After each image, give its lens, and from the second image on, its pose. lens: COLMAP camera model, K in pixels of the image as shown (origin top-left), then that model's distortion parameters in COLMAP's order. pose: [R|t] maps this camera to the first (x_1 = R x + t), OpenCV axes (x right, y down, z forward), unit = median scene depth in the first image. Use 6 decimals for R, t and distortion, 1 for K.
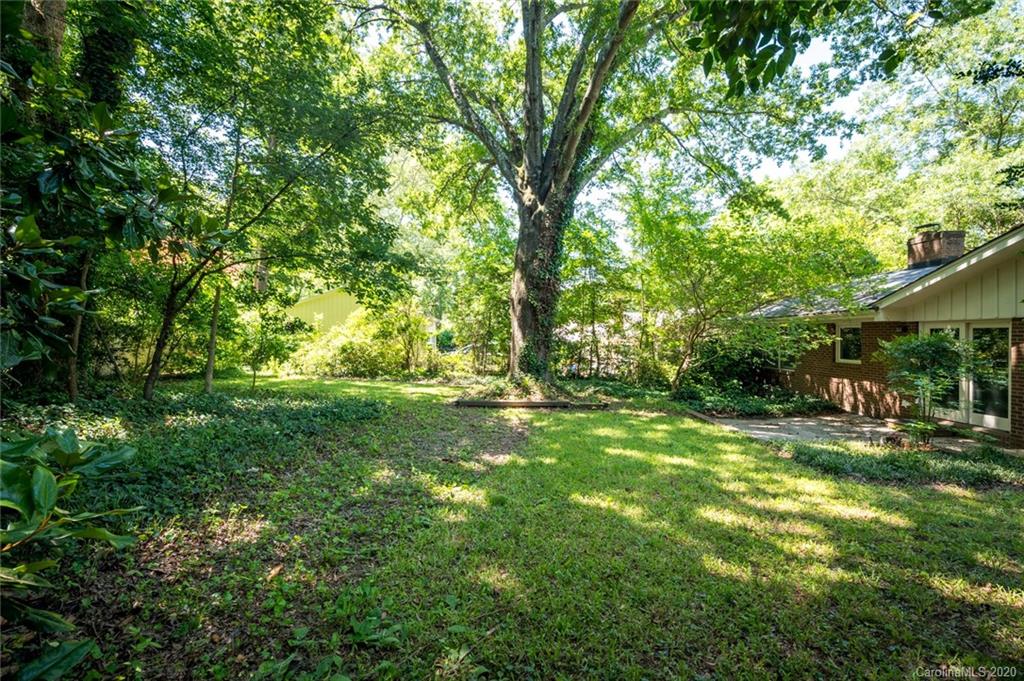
lens RADIAL K [[459.2, 0, 512.0], [0, 459.2, 340.5], [0, 0, 1]] dist [0.000103, -0.000012]
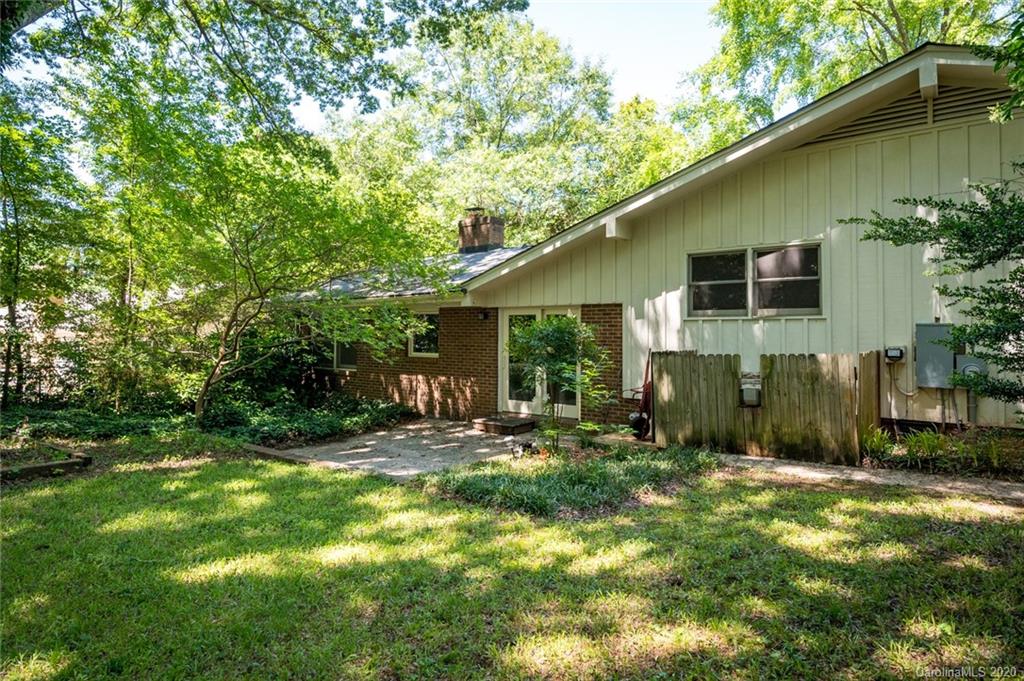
lens RADIAL K [[598.1, 0, 512.2], [0, 598.1, 307.5], [0, 0, 1]] dist [0.002590, 0.002963]
pose [[0.617565, 0.023579, 0.786166, -0.016177], [0.012138, 0.999146, -0.039502, 0.003452], [-0.786426, 0.033938, 0.616752, 0.143591]]
